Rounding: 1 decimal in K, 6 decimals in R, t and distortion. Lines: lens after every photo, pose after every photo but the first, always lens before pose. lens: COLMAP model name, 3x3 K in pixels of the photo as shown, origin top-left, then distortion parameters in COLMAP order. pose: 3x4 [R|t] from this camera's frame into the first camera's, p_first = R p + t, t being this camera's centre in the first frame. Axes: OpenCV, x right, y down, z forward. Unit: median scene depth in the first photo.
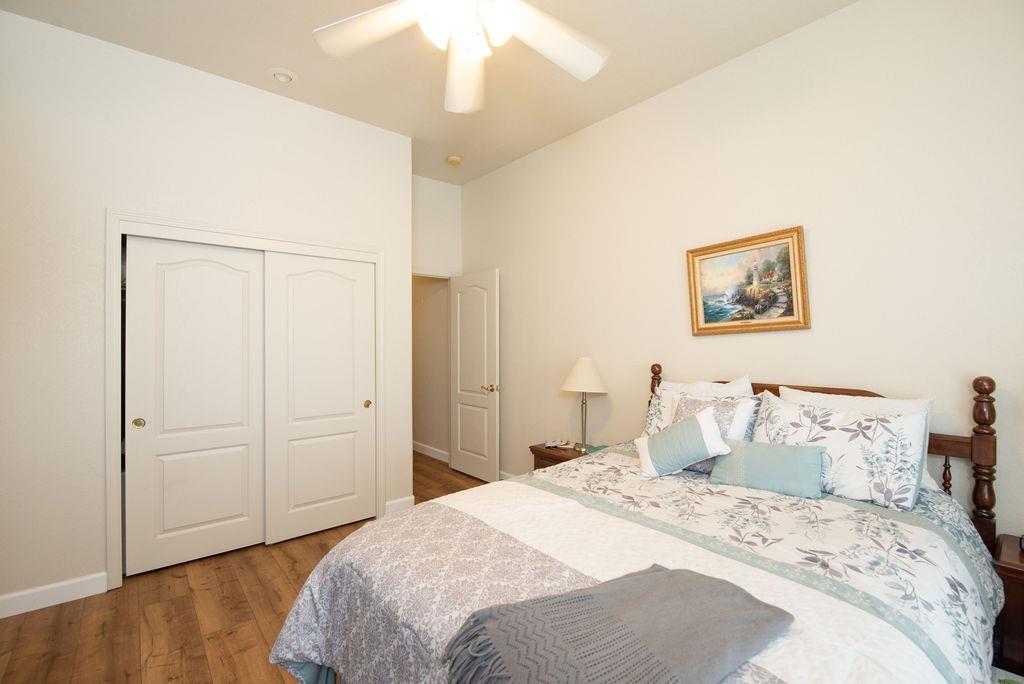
lens RADIAL K [[444.2, 0, 509.0], [0, 444.2, 338.7], [0, 0, 1]] dist [-0.006209, -0.000470]
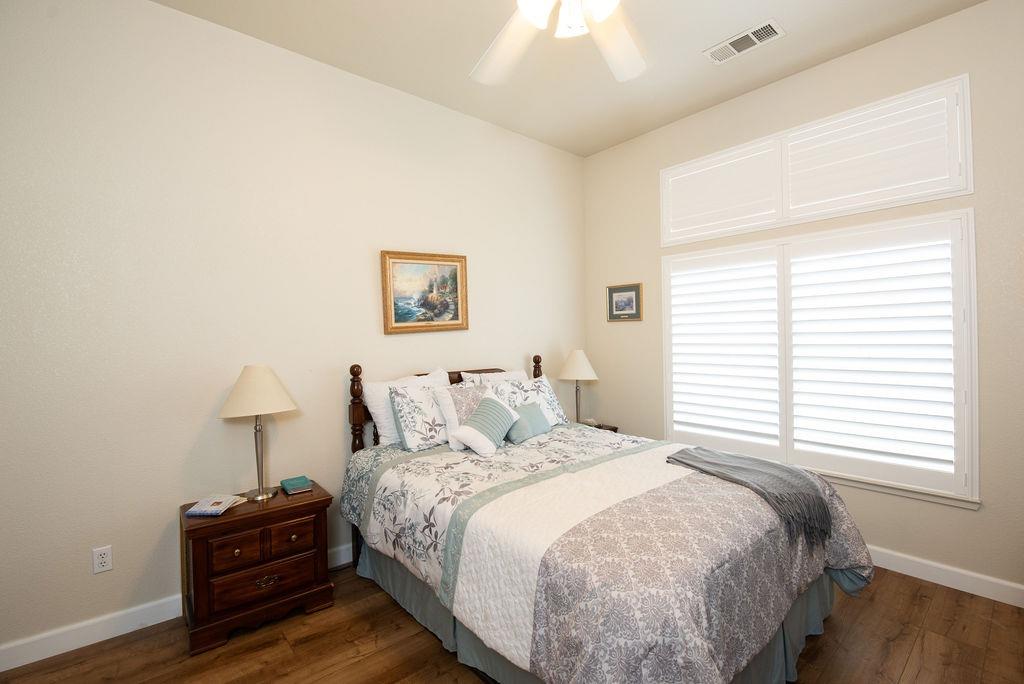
lens RADIAL K [[461.9, 0, 518.8], [0, 461.9, 340.2], [0, 0, 1]] dist [-0.004067, -0.004358]
pose [[-0.010588, -0.007421, 0.999916, -0.744804], [0.008074, 0.999939, 0.007507, 0.001734], [-0.999911, 0.008153, -0.010528, 0.789070]]
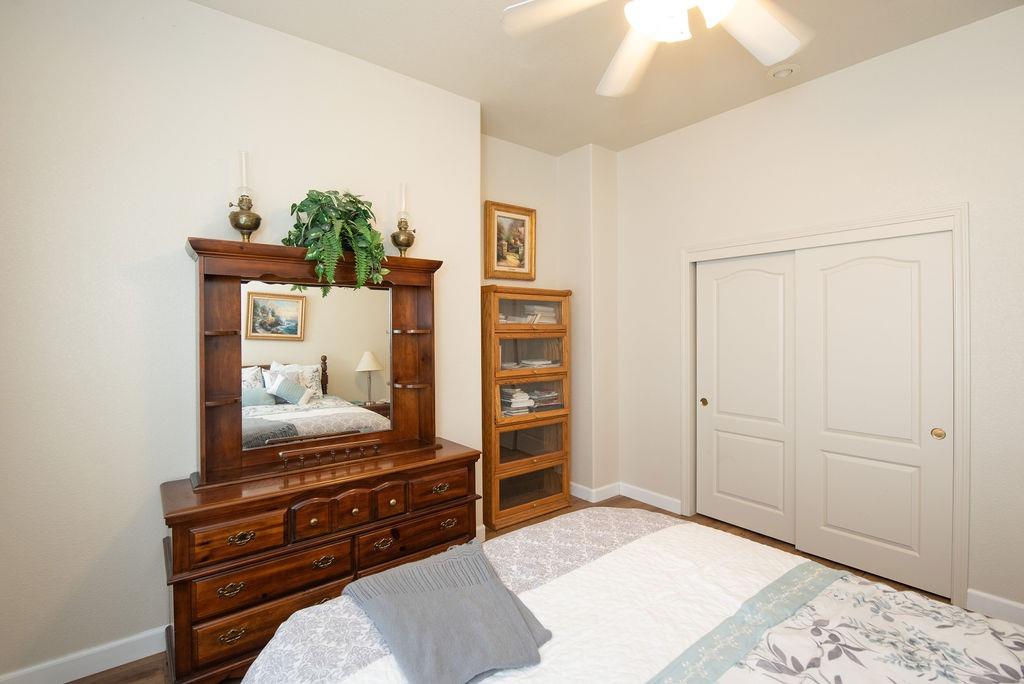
lens RADIAL K [[461.9, 0, 501.4], [0, 461.9, 332.3], [0, 0, 1]] dist [-0.004067, -0.004358]
pose [[-0.035063, 0.006373, -0.999365, 0.595120], [0.013183, 0.999896, 0.005914, -0.036949], [0.999298, -0.012968, -0.035143, 0.462496]]
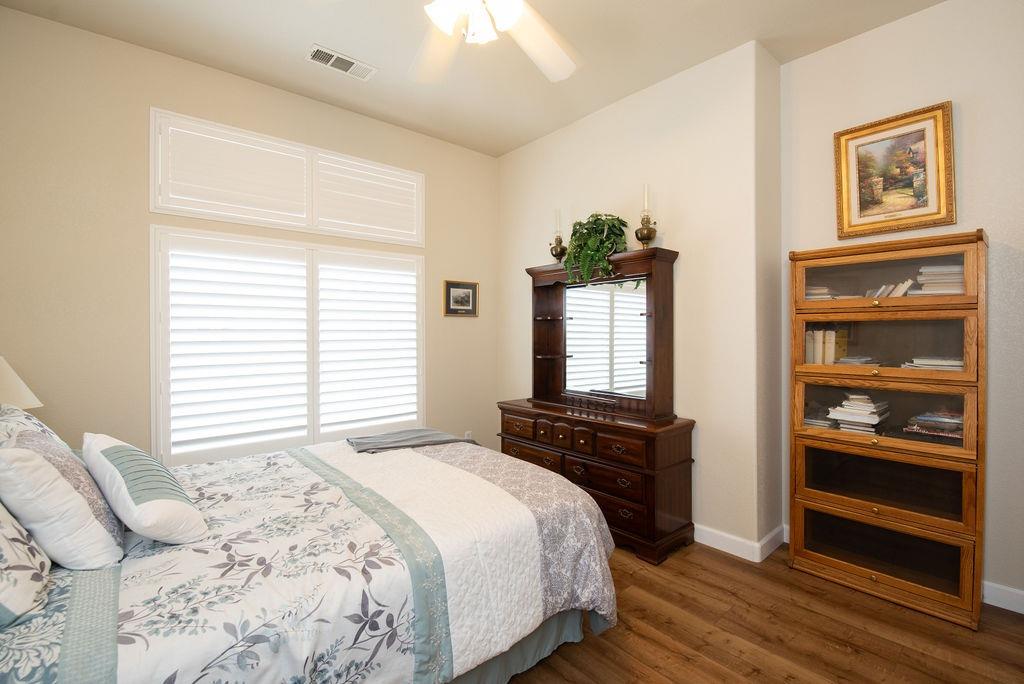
lens RADIAL K [[461.9, 0, 528.6], [0, 461.9, 336.9], [0, 0, 1]] dist [-0.004067, -0.004358]
pose [[-0.999453, 0.008069, -0.032056, -0.125487], [0.007907, 0.999955, 0.005179, 0.014837], [0.032096, 0.004922, -0.999473, 1.426444]]
